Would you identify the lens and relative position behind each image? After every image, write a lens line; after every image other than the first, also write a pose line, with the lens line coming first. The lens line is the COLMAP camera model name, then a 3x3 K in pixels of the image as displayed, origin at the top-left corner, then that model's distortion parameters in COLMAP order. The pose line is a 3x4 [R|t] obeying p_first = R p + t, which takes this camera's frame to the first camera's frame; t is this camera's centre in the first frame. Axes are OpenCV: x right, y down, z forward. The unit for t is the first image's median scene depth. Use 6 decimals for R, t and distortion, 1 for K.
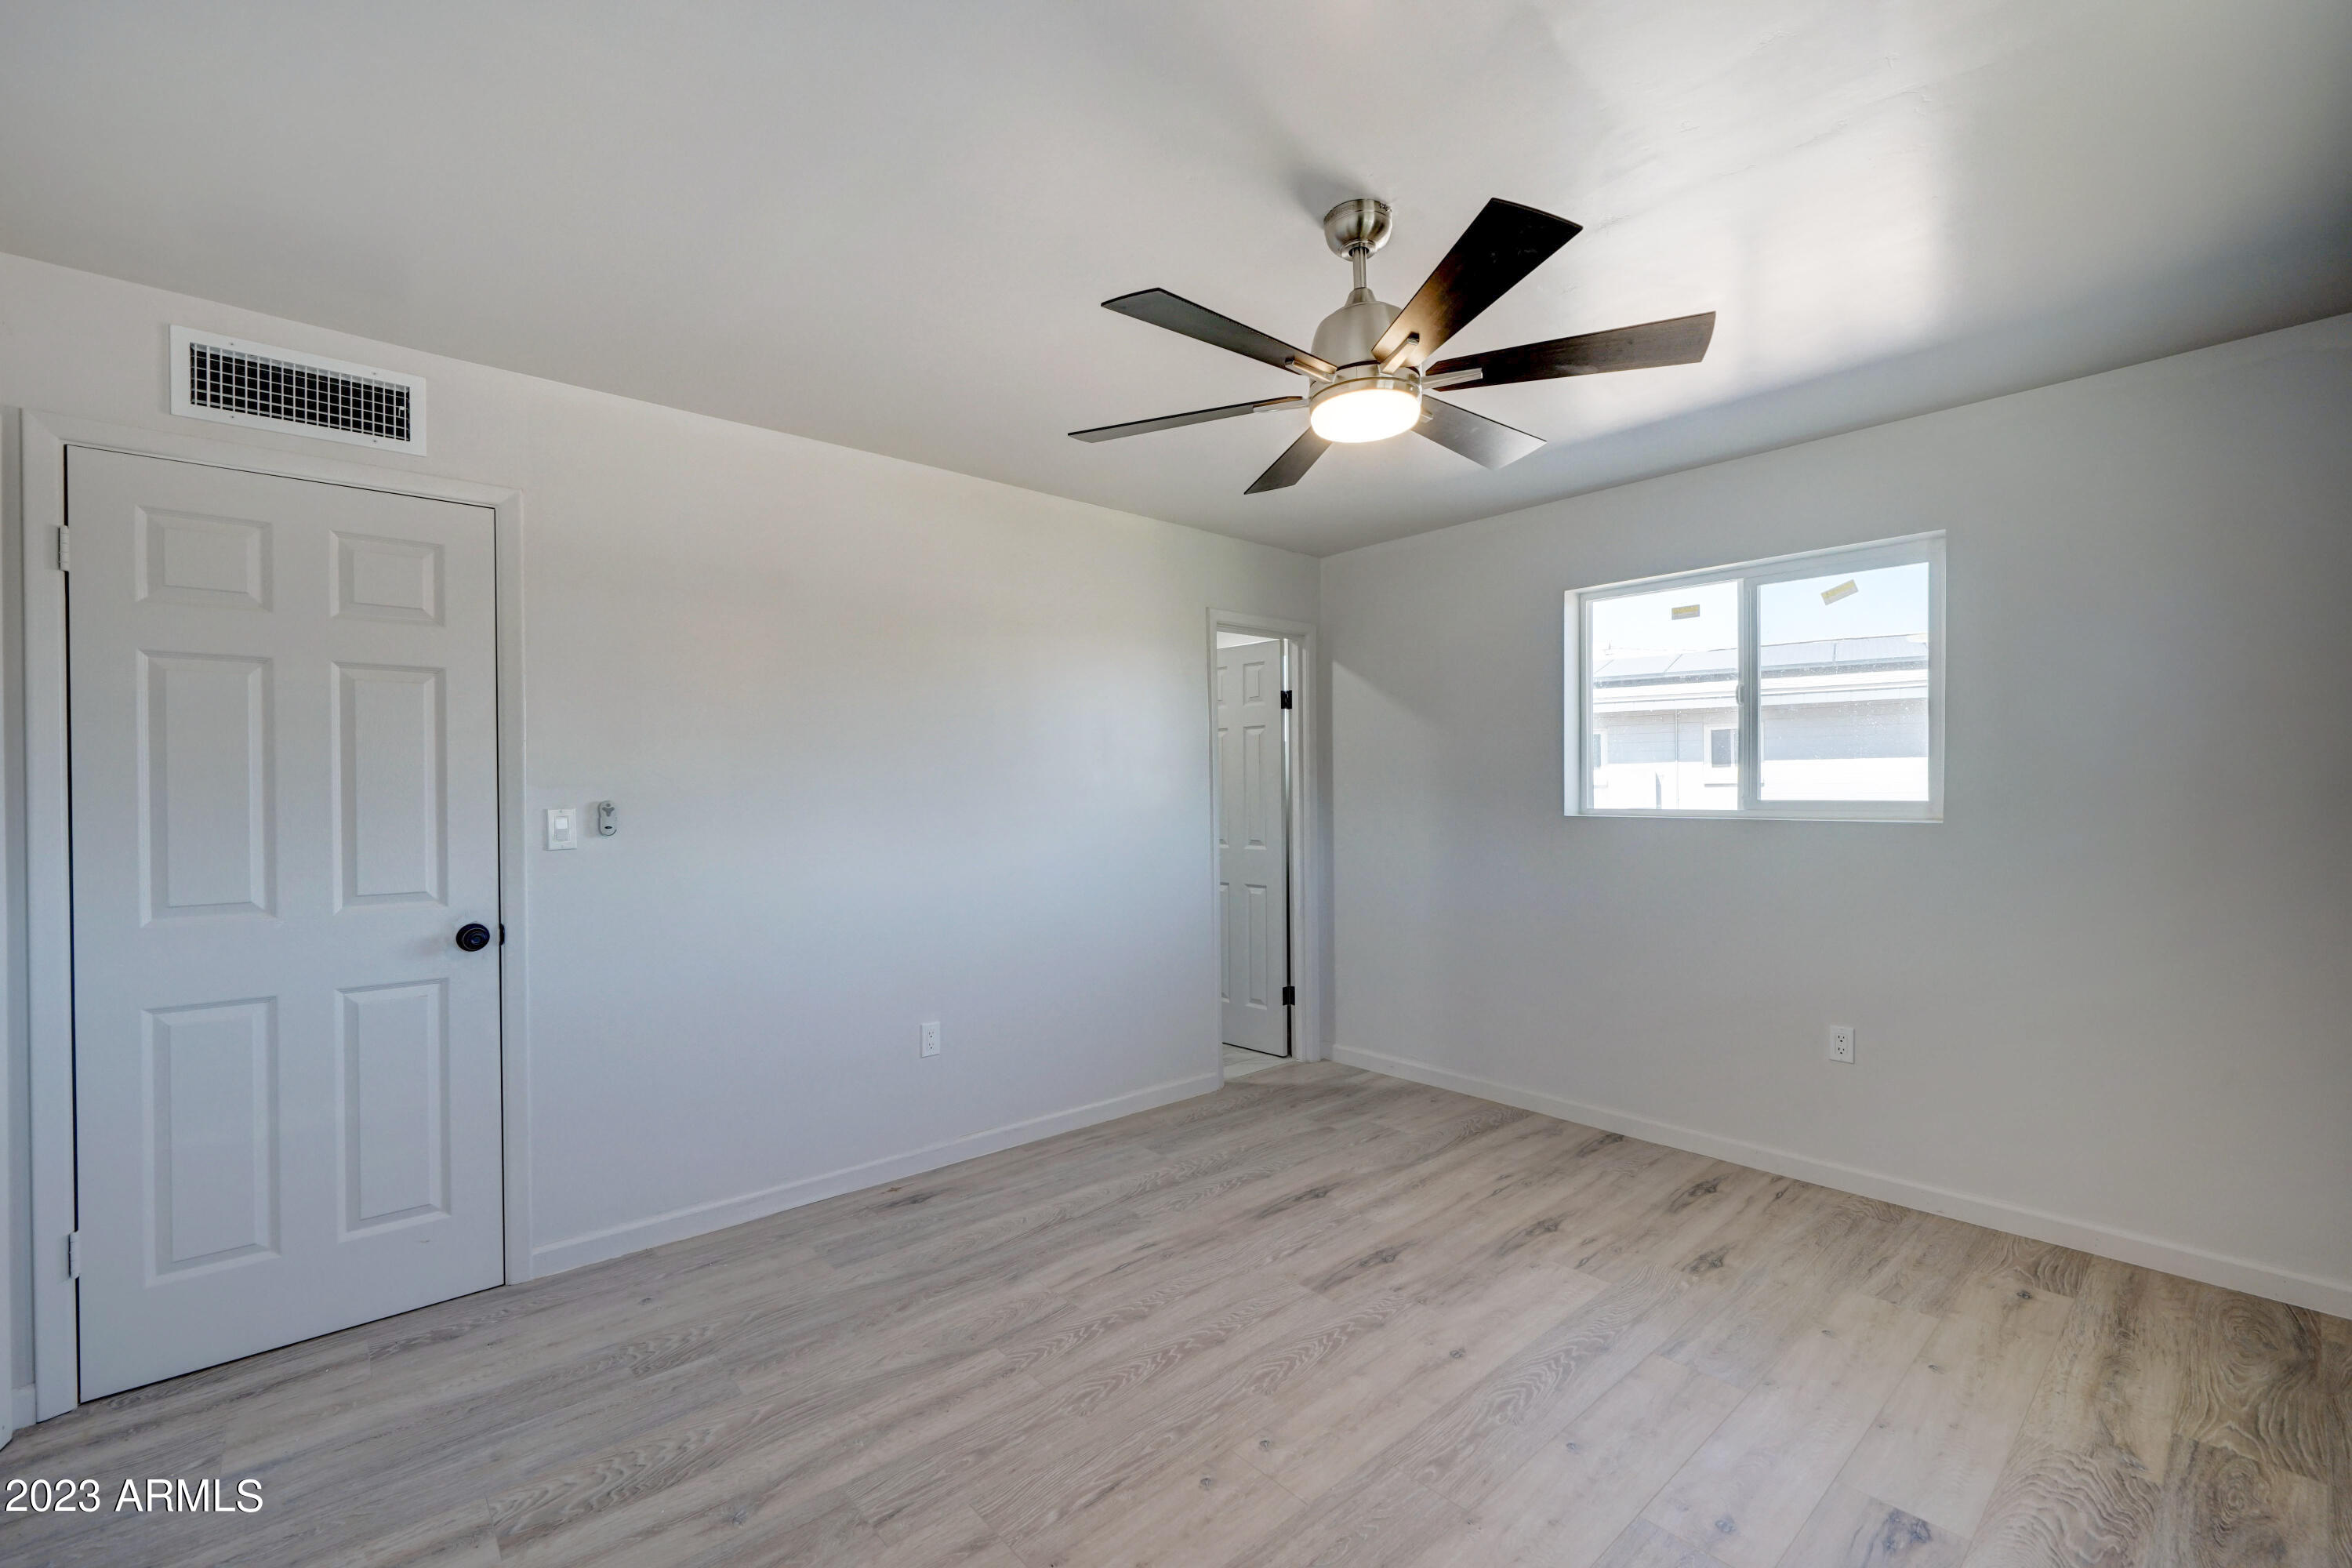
lens RADIAL K [[1015.4, 0, 1178.8], [0, 1015.4, 784.2], [0, 0, 1]] dist [-0.005261, -0.000525]
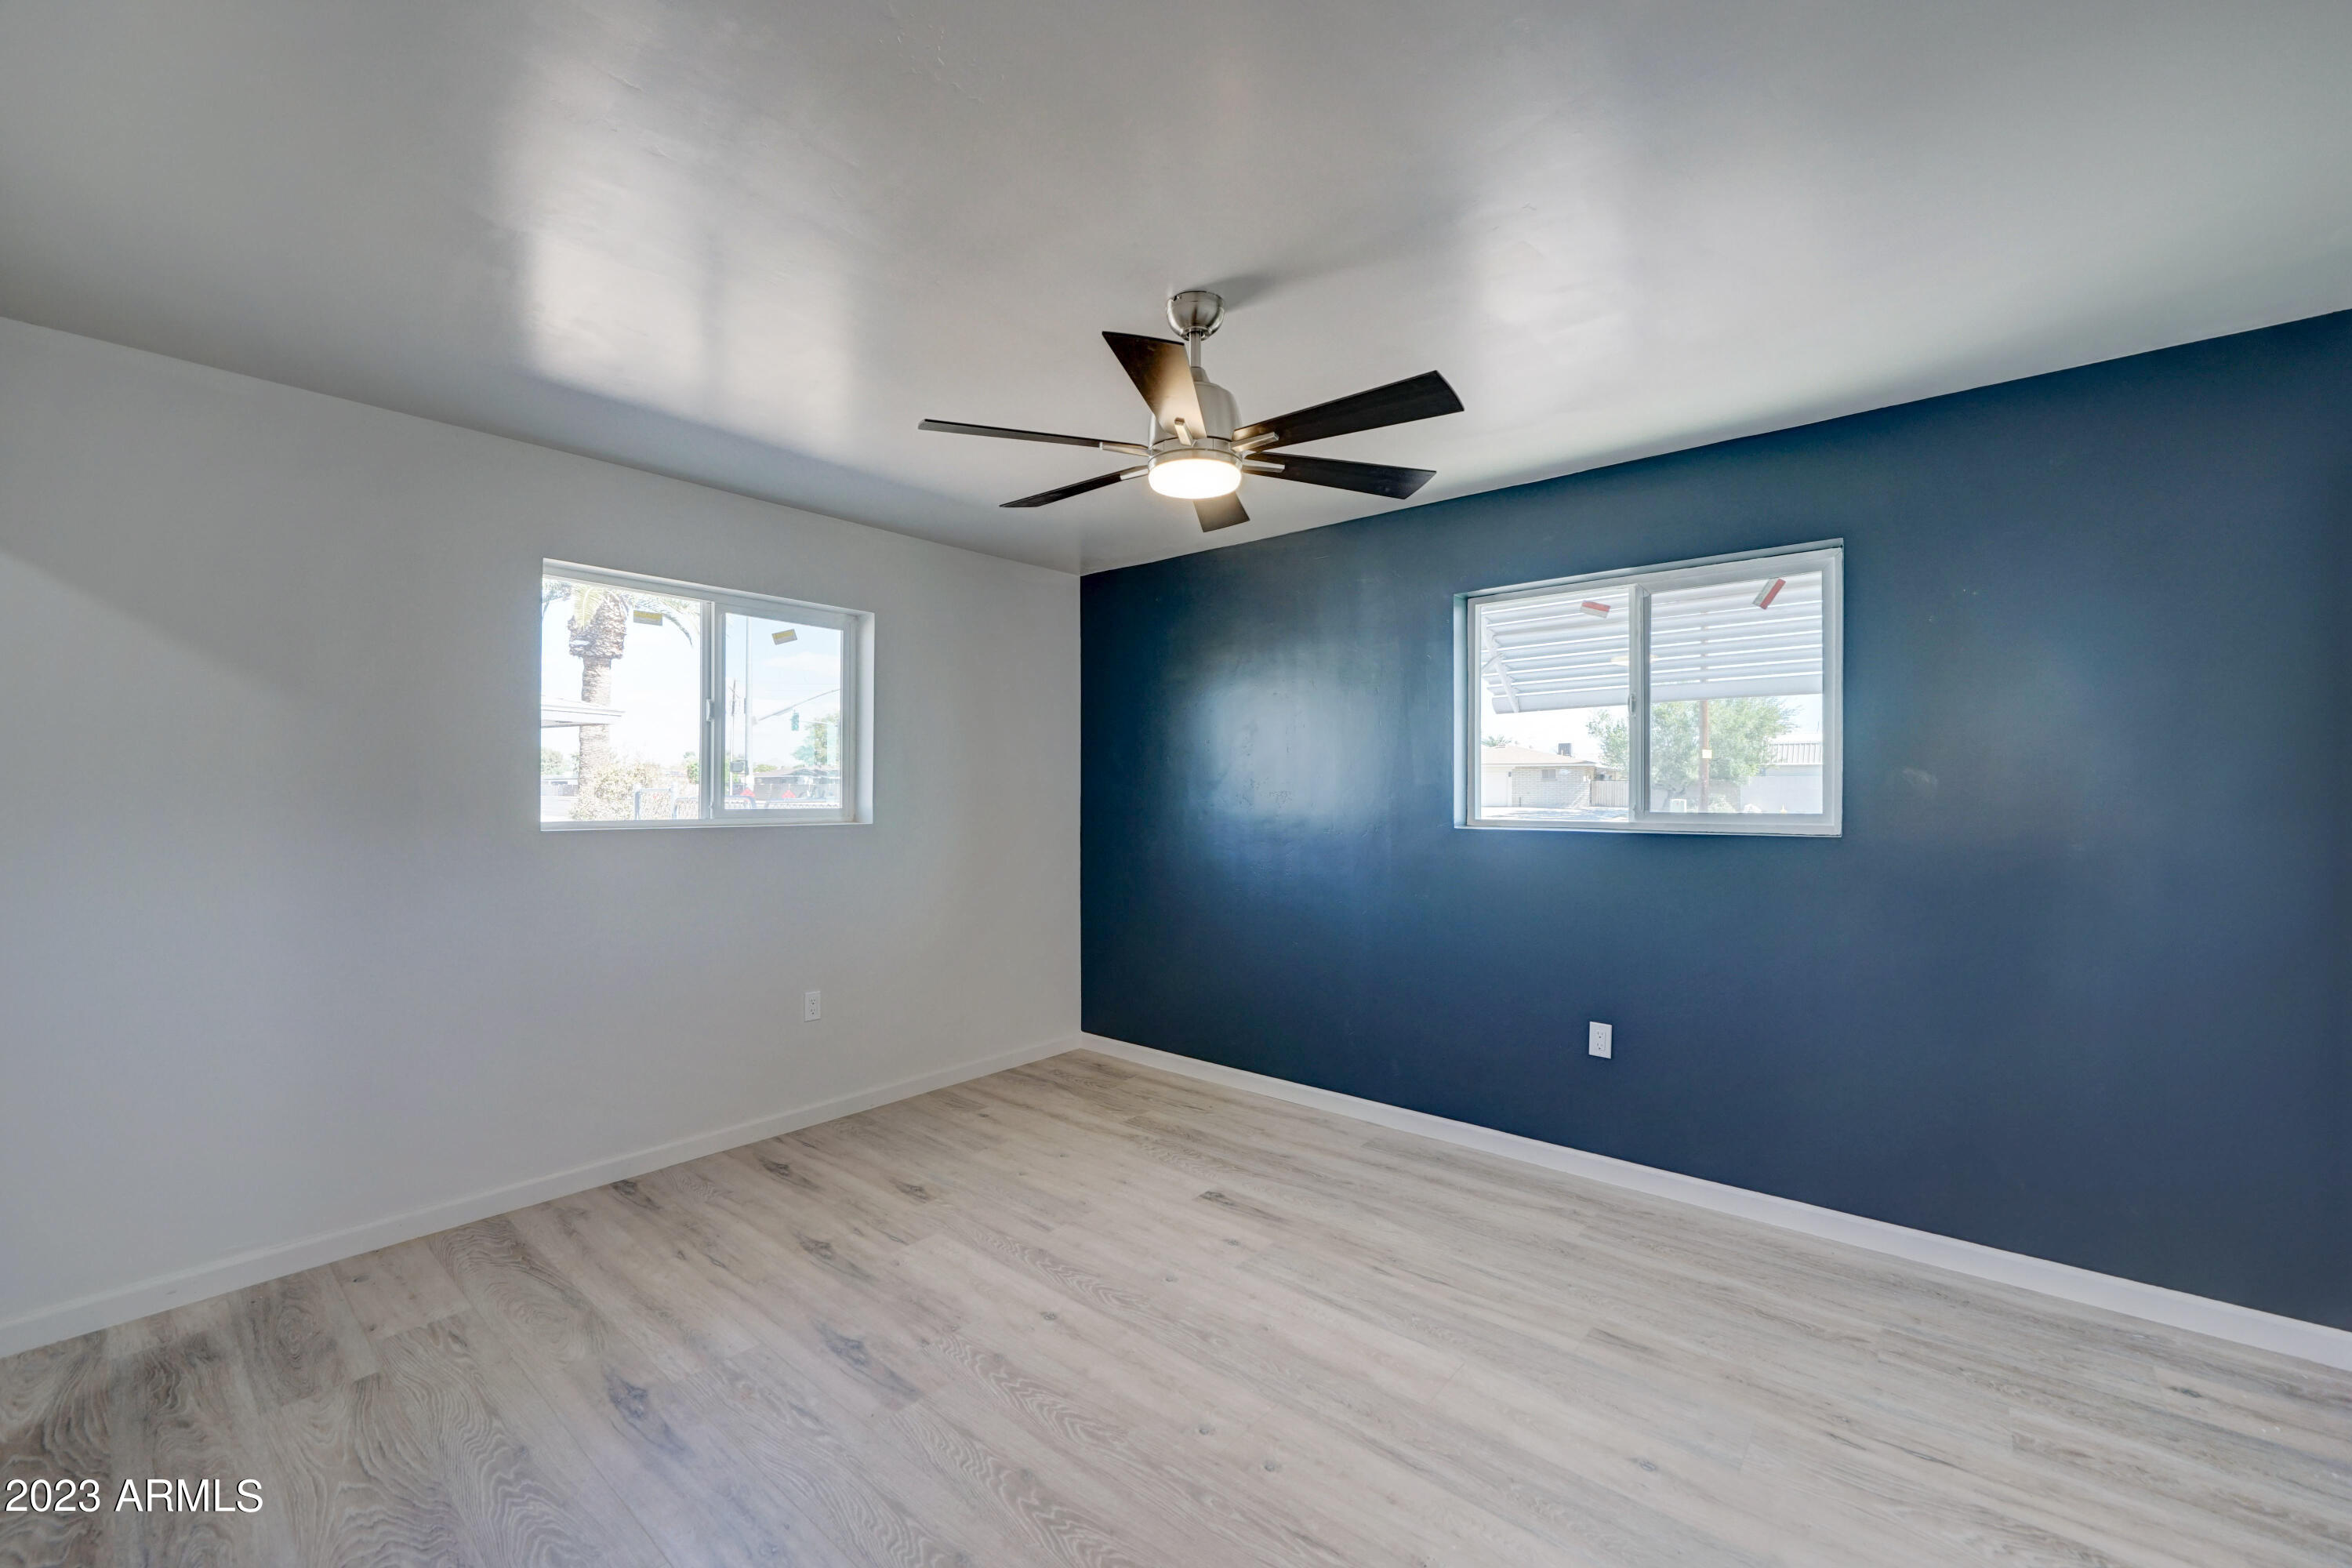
lens RADIAL K [[935.7, 0, 1170.9], [0, 935.7, 790.5], [0, 0, 1]] dist [-0.002624, -0.000171]
pose [[-0.146562, 0.008038, 0.989169, -0.548004], [-0.005090, 0.999948, -0.008880, 0.001392], [-0.989188, -0.006336, -0.146513, 0.747547]]
